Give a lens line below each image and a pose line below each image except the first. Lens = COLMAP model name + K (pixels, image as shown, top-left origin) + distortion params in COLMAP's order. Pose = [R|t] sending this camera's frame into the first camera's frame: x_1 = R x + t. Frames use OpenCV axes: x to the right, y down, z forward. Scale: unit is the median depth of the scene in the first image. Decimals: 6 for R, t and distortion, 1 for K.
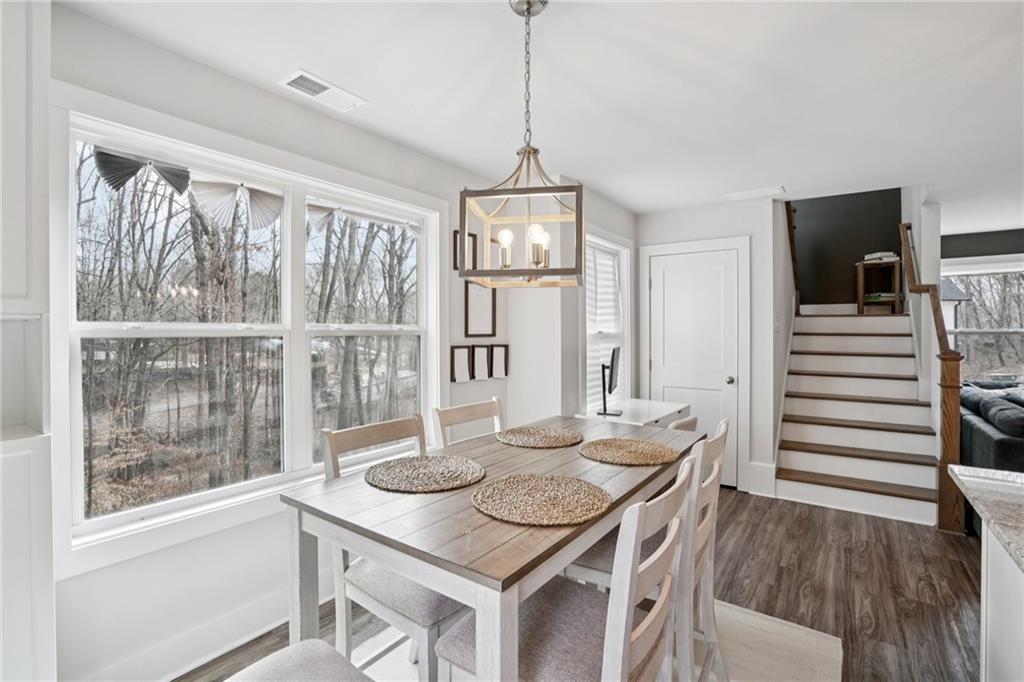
lens RADIAL K [[473.3, 0, 500.3], [0, 473.3, 334.6], [0, 0, 1]] dist [-0.044022, 0.013399]
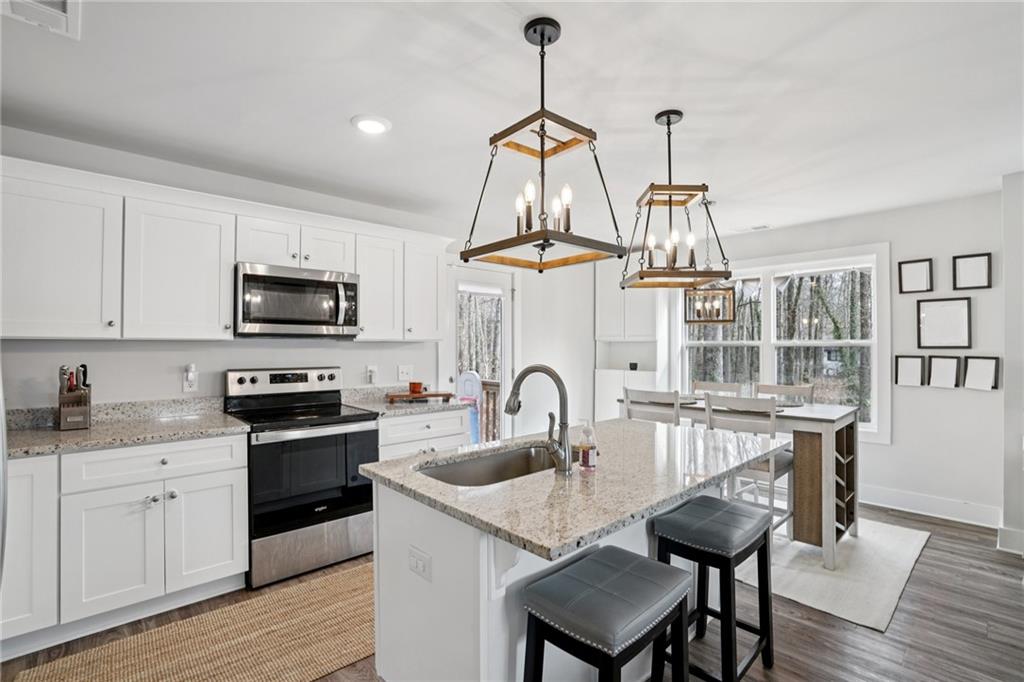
lens RADIAL K [[473.3, 0, 504.8], [0, 473.3, 339.0], [0, 0, 1]] dist [-0.044022, 0.013399]
pose [[-0.189110, -0.009892, -0.981906, 1.162310], [-0.003605, 0.999950, -0.009379, -0.003961], [0.981949, 0.001766, -0.189136, 0.194600]]
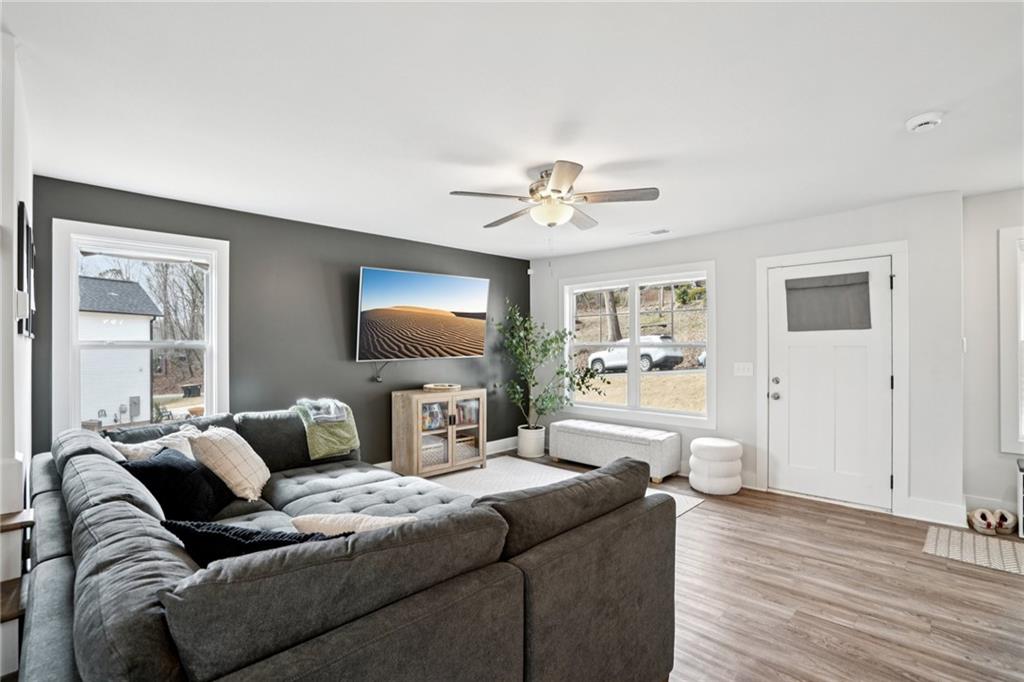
lens RADIAL K [[473.3, 0, 509.2], [0, 473.3, 344.6], [0, 0, 1]] dist [-0.044022, 0.013399]
pose [[0.142141, 0.006806, 0.989823, 0.681202], [0.005163, 0.999958, -0.007618, 0.002881], [-0.989833, 0.006193, 0.142100, 0.555512]]
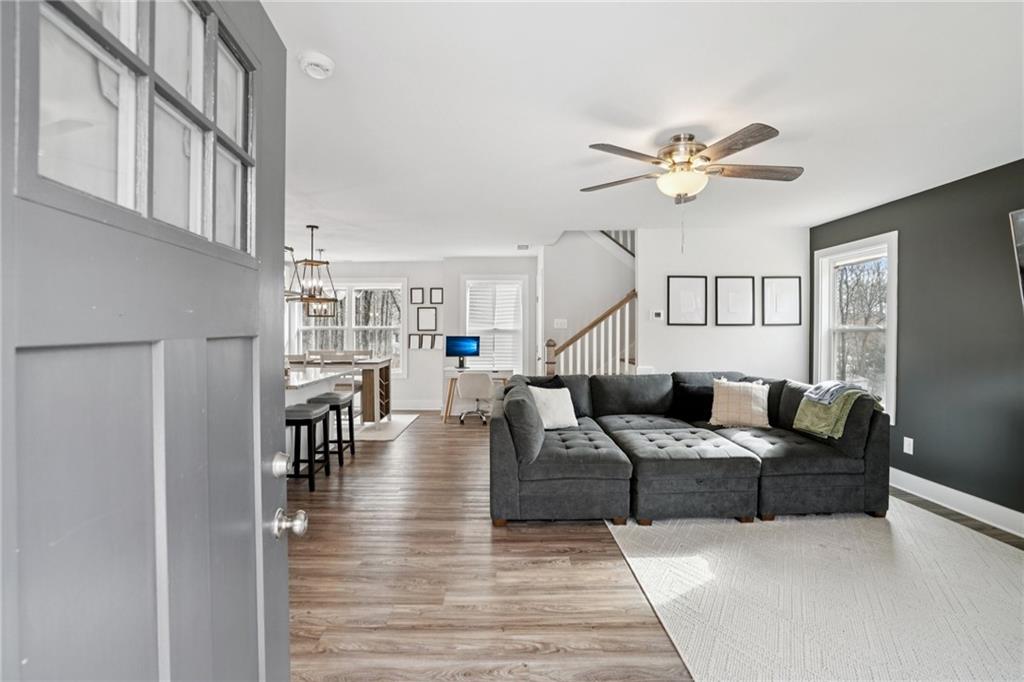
lens RADIAL K [[473.3, 0, 508.7], [0, 473.3, 332.4], [0, 0, 1]] dist [-0.044022, 0.013399]
pose [[0.605684, 0.008418, -0.795661, 2.016081], [-0.004704, 0.999964, 0.006998, -0.005471], [0.795691, -0.000496, 0.605702, -0.100578]]
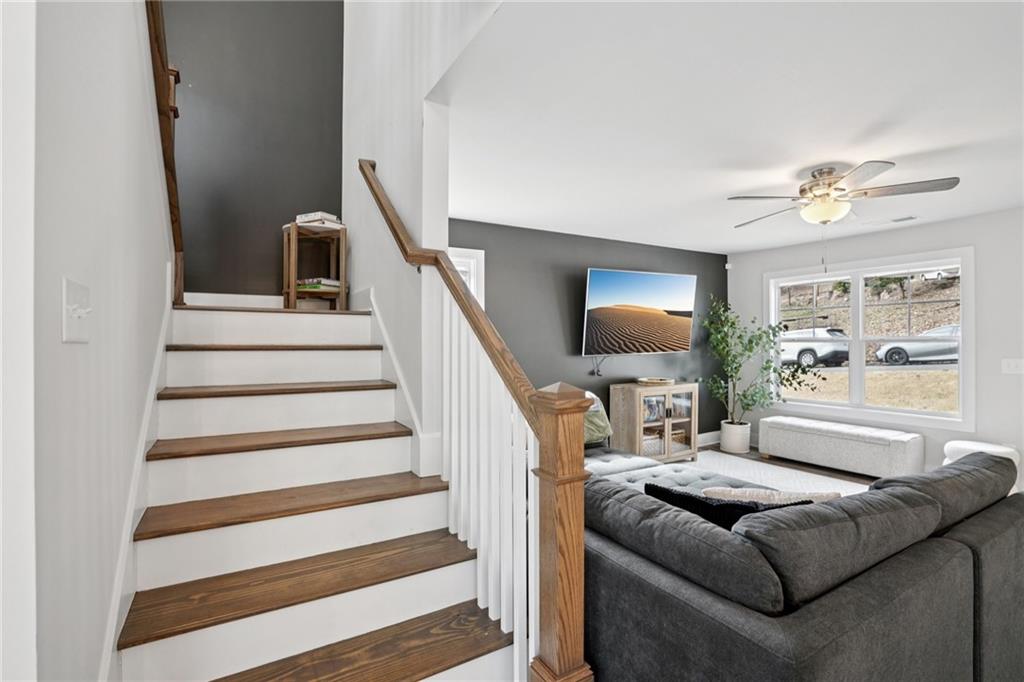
lens RADIAL K [[473.3, 0, 511.5], [0, 473.3, 339.0], [0, 0, 1]] dist [-0.044022, 0.013399]
pose [[0.384269, 0.005561, 0.923205, 0.528497], [0.008513, 0.999918, -0.009566, -0.002773], [-0.923182, 0.011535, 0.384190, 0.805201]]
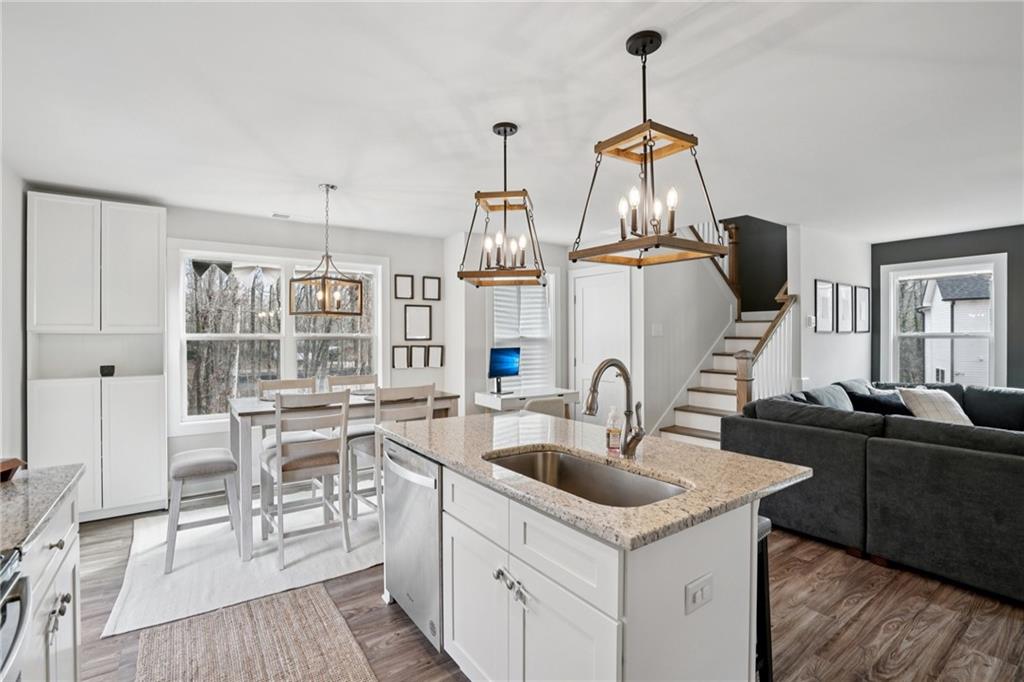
lens RADIAL K [[473.3, 0, 508.3], [0, 473.3, 331.5], [0, 0, 1]] dist [-0.044022, 0.013399]
pose [[0.950771, -0.005288, -0.309851, 0.702684], [0.000687, 0.999888, -0.014957, -0.000748], [0.309895, 0.014008, 0.950668, -0.379711]]
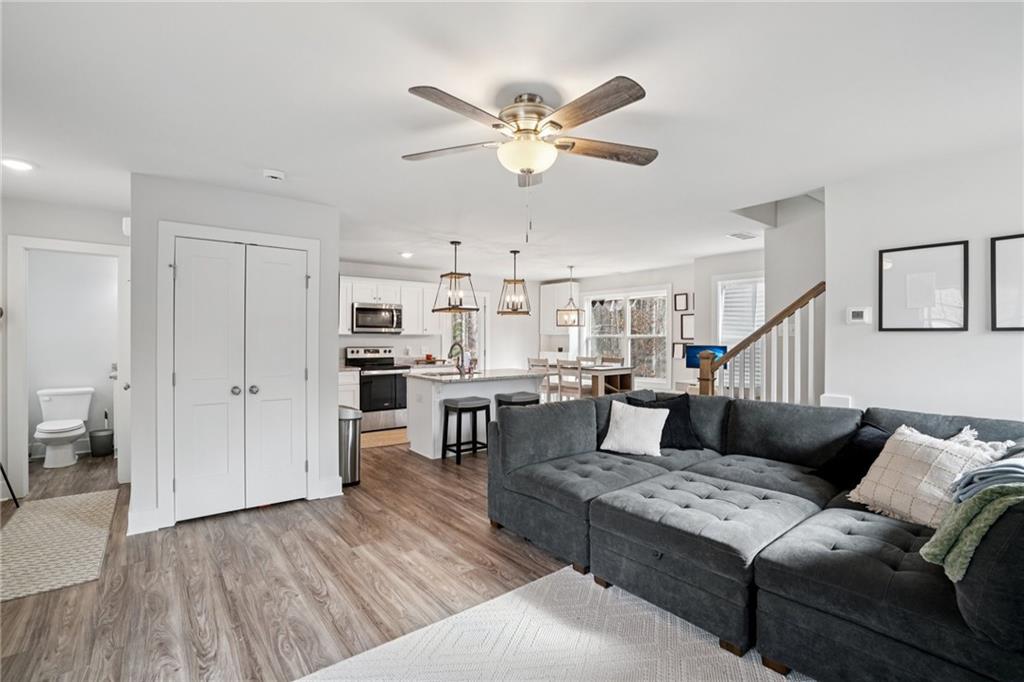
lens RADIAL K [[473.3, 0, 506.5], [0, 473.3, 334.9], [0, 0, 1]] dist [-0.044022, 0.013399]
pose [[-0.272030, -0.002745, -0.962285, 2.192208], [-0.005901, 0.999982, -0.001184, -0.007694], [0.962271, 0.005356, -0.272041, 0.750527]]
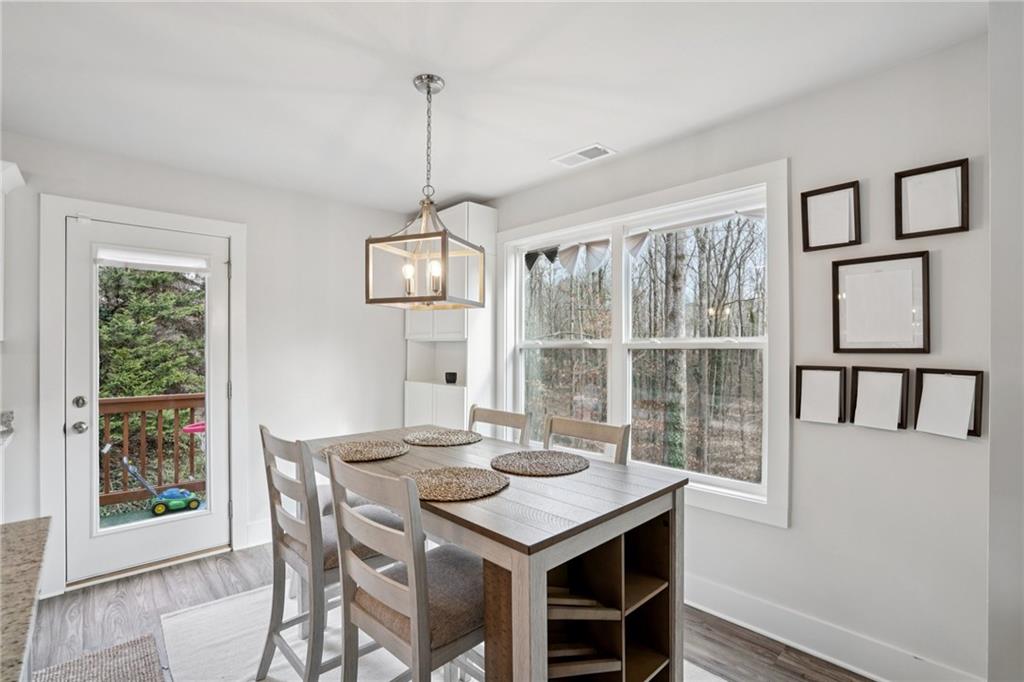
lens RADIAL K [[473.3, 0, 509.1], [0, 473.3, 342.7], [0, 0, 1]] dist [-0.044022, 0.013399]
pose [[-0.183634, -0.003826, -0.982987, 0.568928], [-0.002509, 0.999991, -0.003423, -0.004745], [0.982992, 0.001838, -0.183642, 0.644009]]
